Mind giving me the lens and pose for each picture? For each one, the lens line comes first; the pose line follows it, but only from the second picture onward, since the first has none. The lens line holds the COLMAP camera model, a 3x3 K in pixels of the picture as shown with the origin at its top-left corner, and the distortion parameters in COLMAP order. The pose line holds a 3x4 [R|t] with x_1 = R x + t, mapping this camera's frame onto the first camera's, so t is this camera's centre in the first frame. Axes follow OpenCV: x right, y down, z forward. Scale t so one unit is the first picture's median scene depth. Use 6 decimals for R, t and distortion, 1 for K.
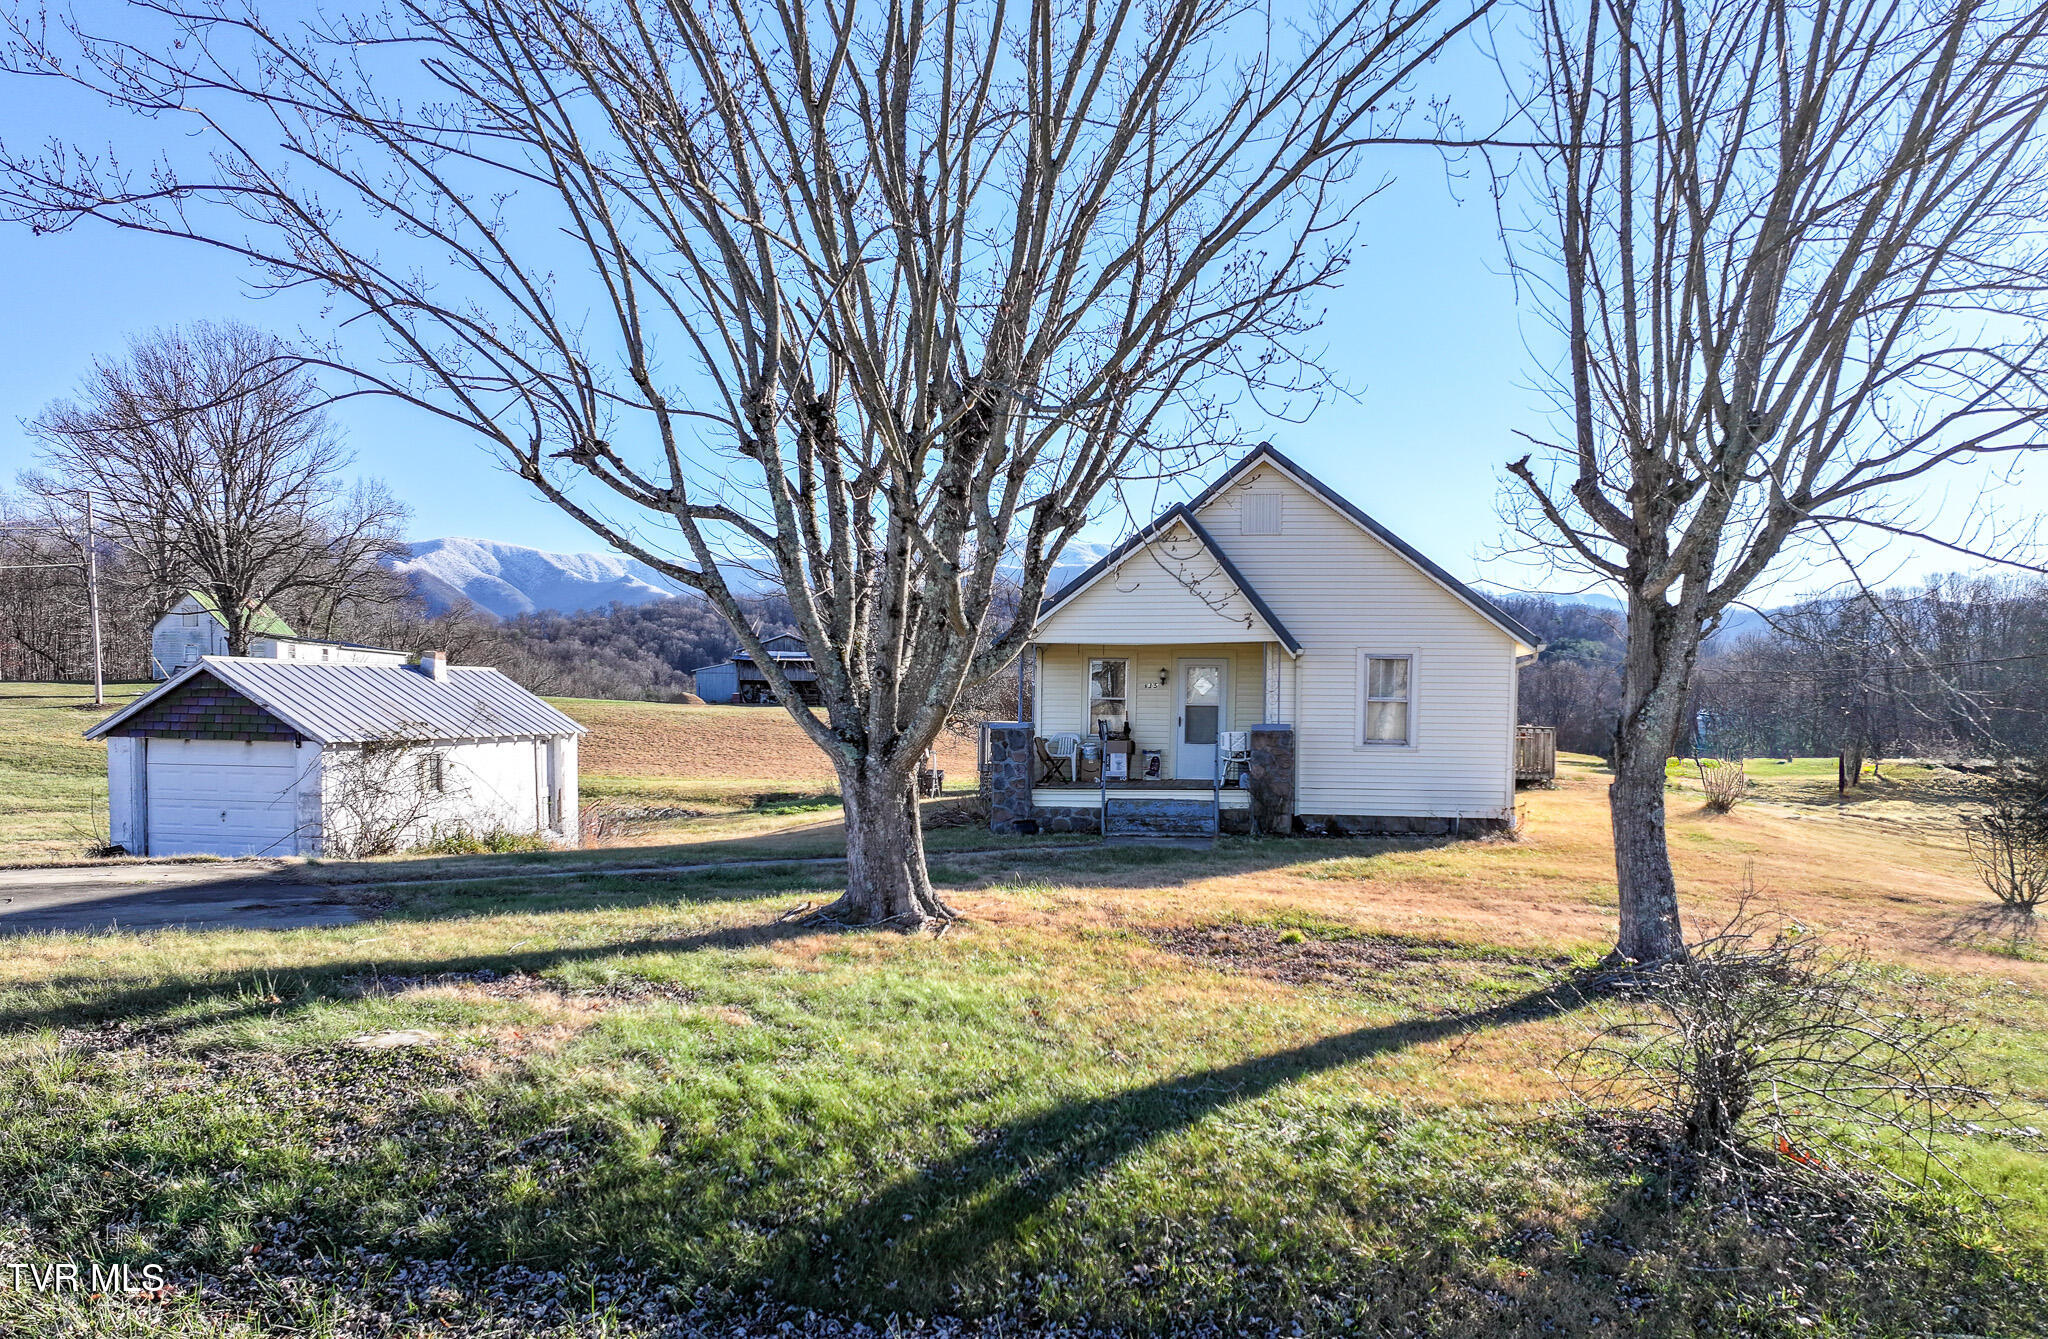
lens RADIAL K [[1435.7, 0, 1031.1], [0, 1435.7, 763.7], [0, 0, 1]] dist [0.001418, 0.000541]
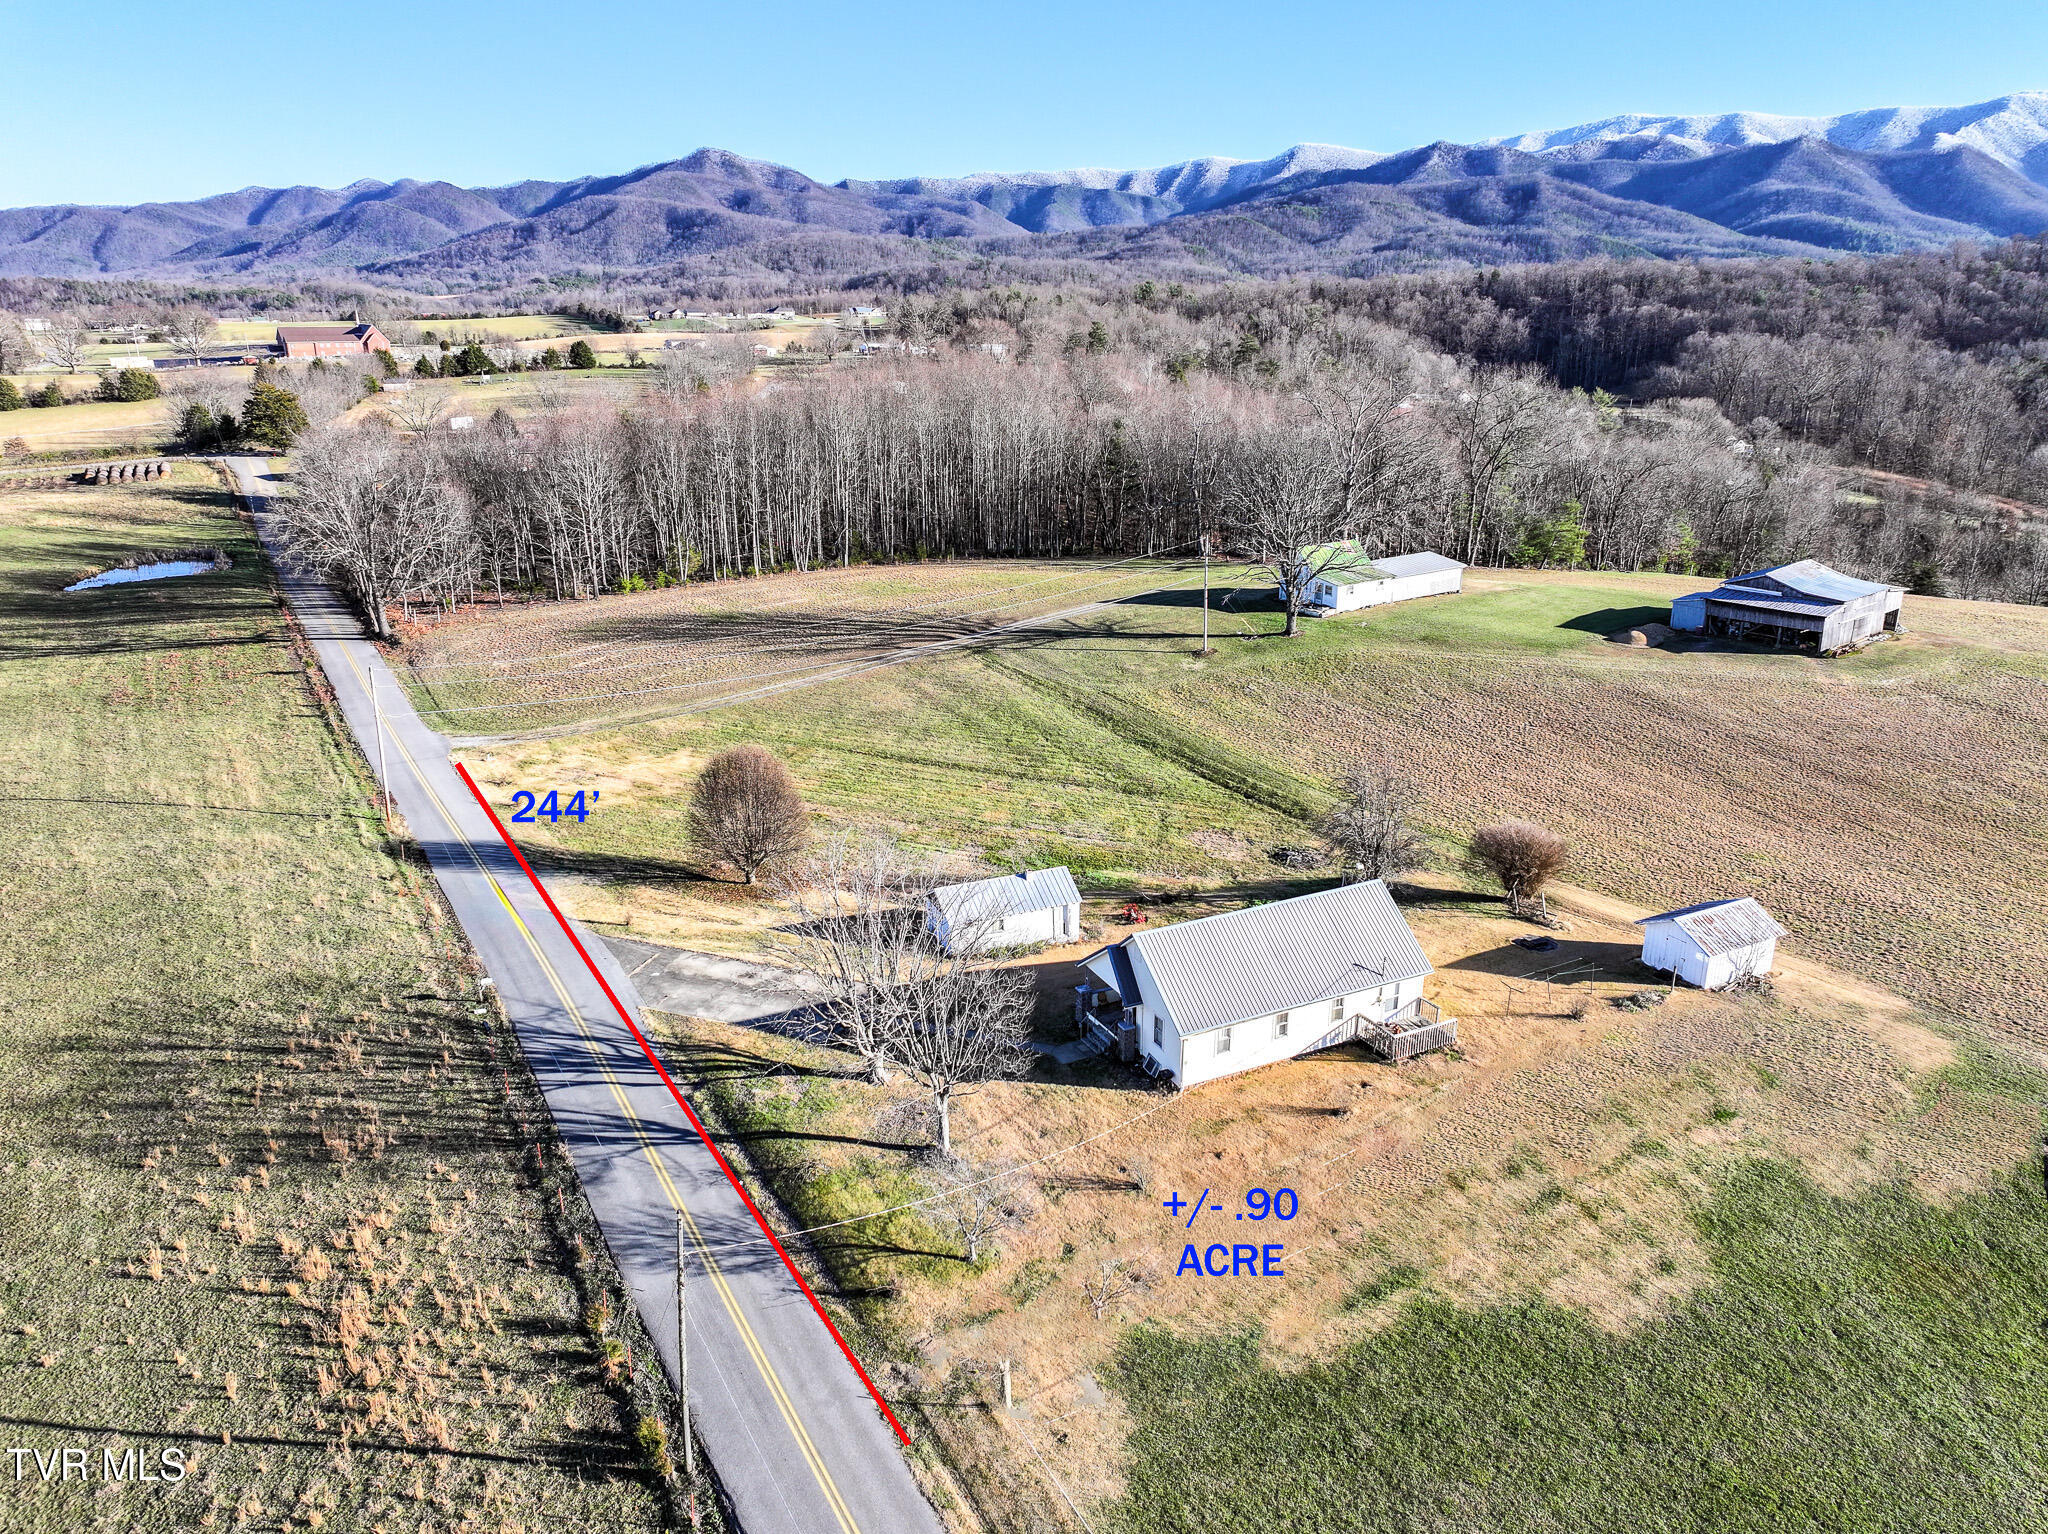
lens RADIAL K [[1436.9, 0, 1030.4], [0, 1436.9, 759.9], [0, 0, 1]] dist [-0.003243, 0.020519]
pose [[0.583458, 0.242529, -0.775085, 2.164185], [-0.027168, 0.959664, 0.279834, -1.342886], [0.811689, -0.142214, 0.566513, -0.733954]]
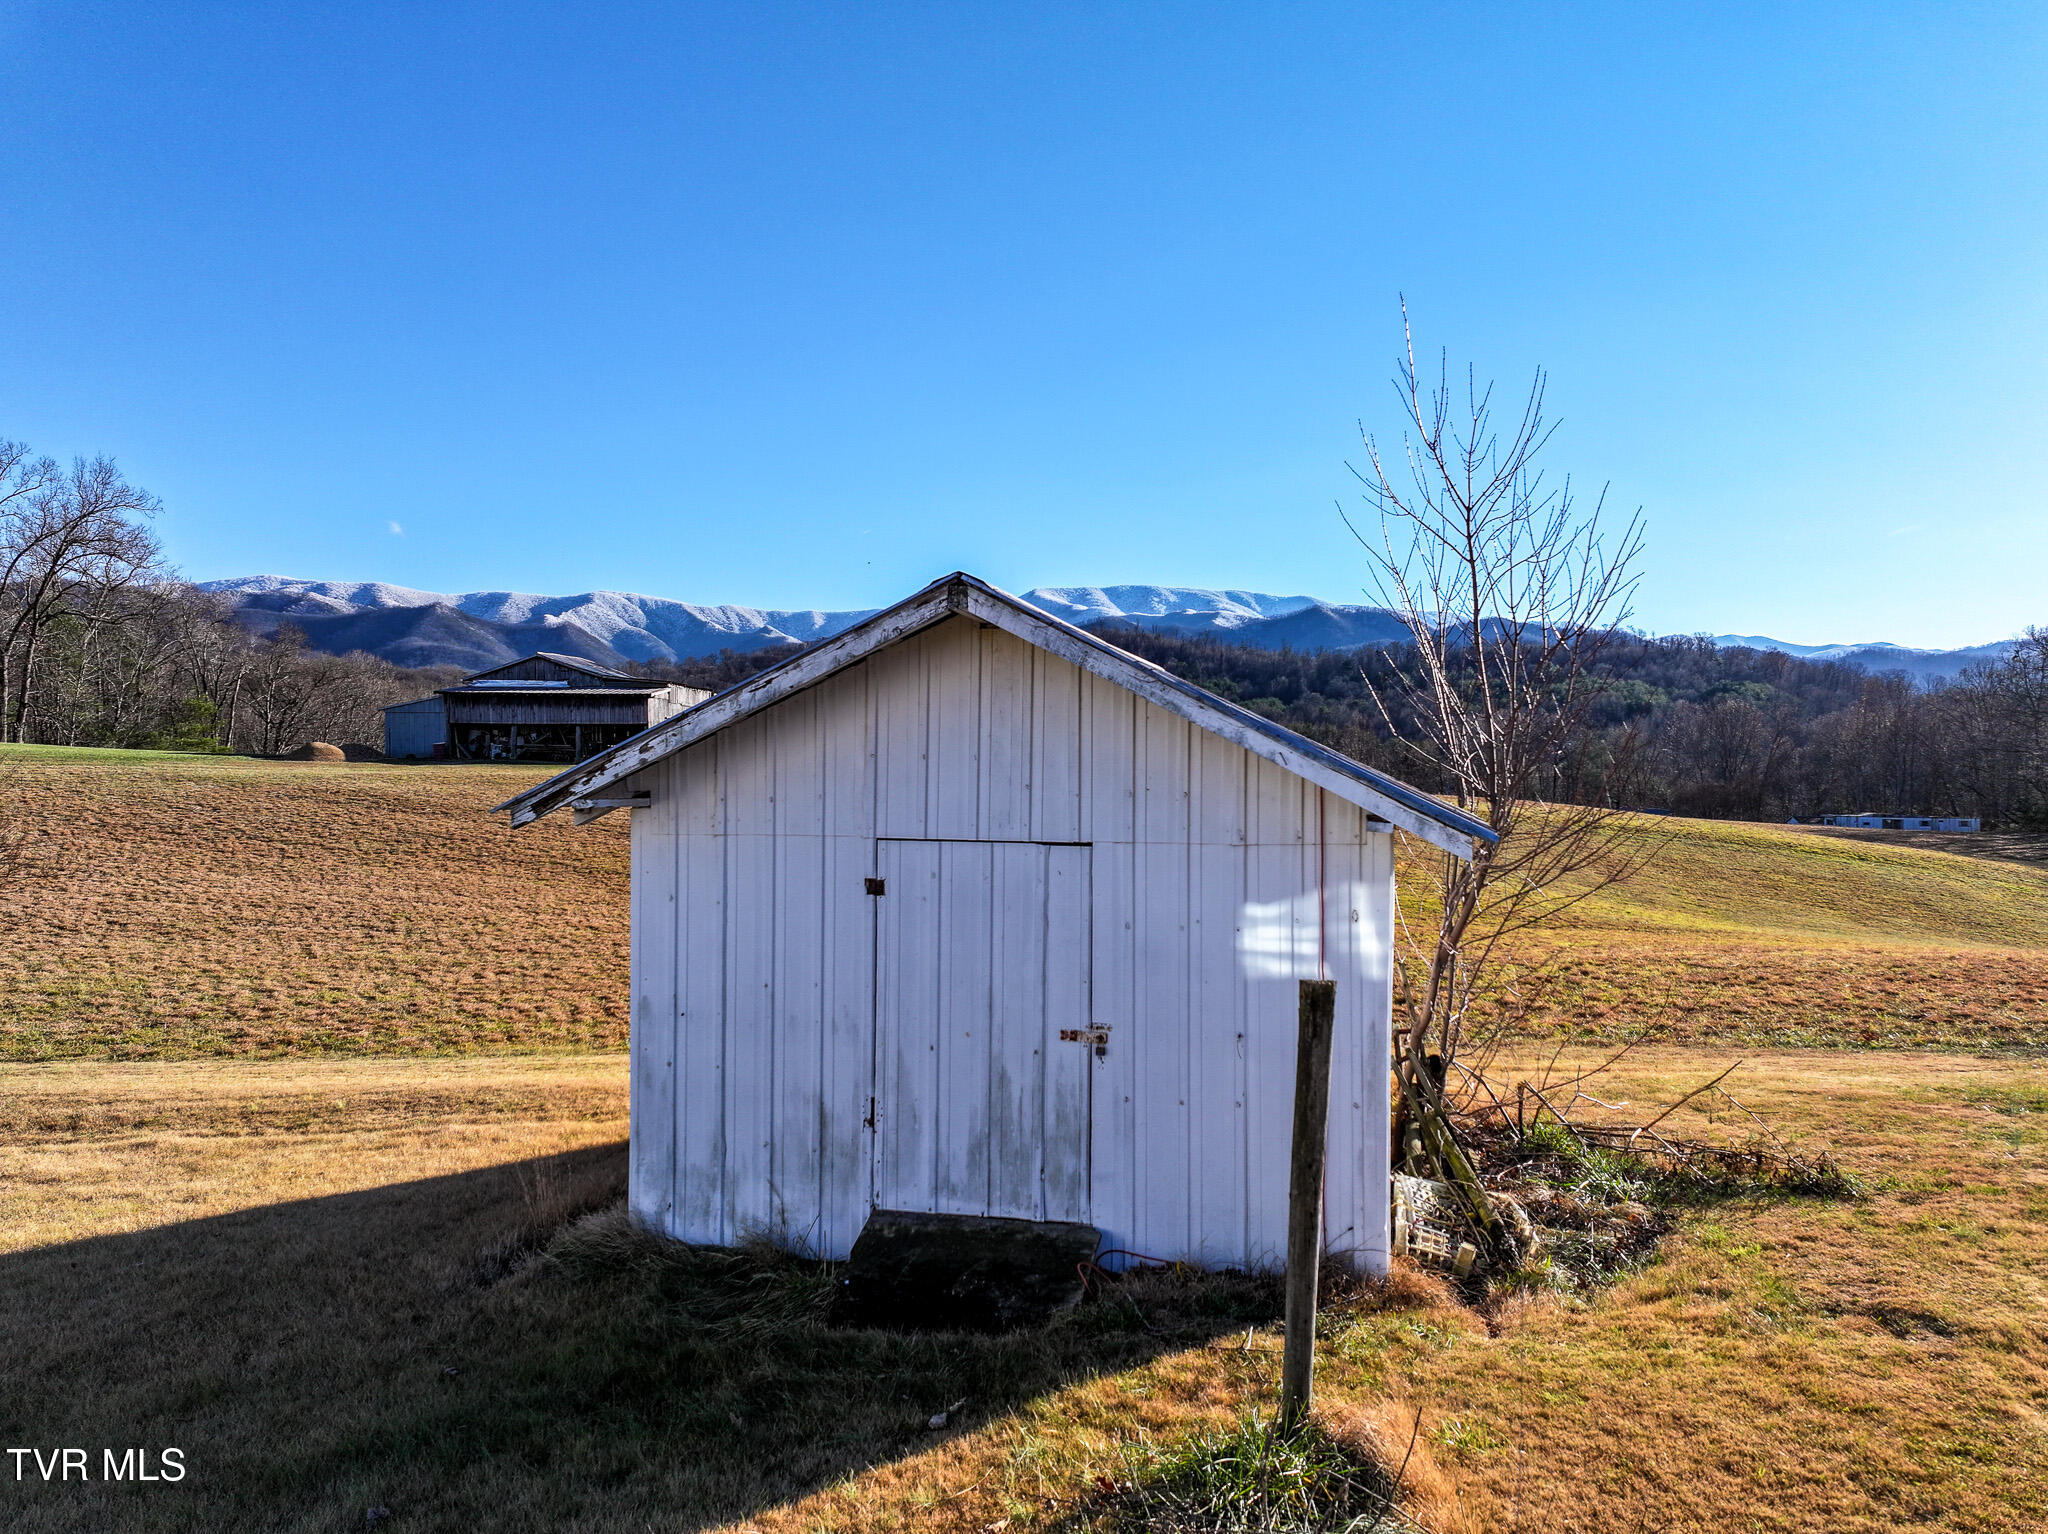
lens RADIAL K [[1434.1, 0, 1031.9], [0, 1434.1, 758.3], [0, 0, 1]] dist [-0.000887, 0.013665]
pose [[0.995566, -0.000669, -0.094067, 0.641832], [-0.002824, 0.999312, -0.036990, -0.095911], [0.094027, 0.037092, 0.994878, 1.917943]]
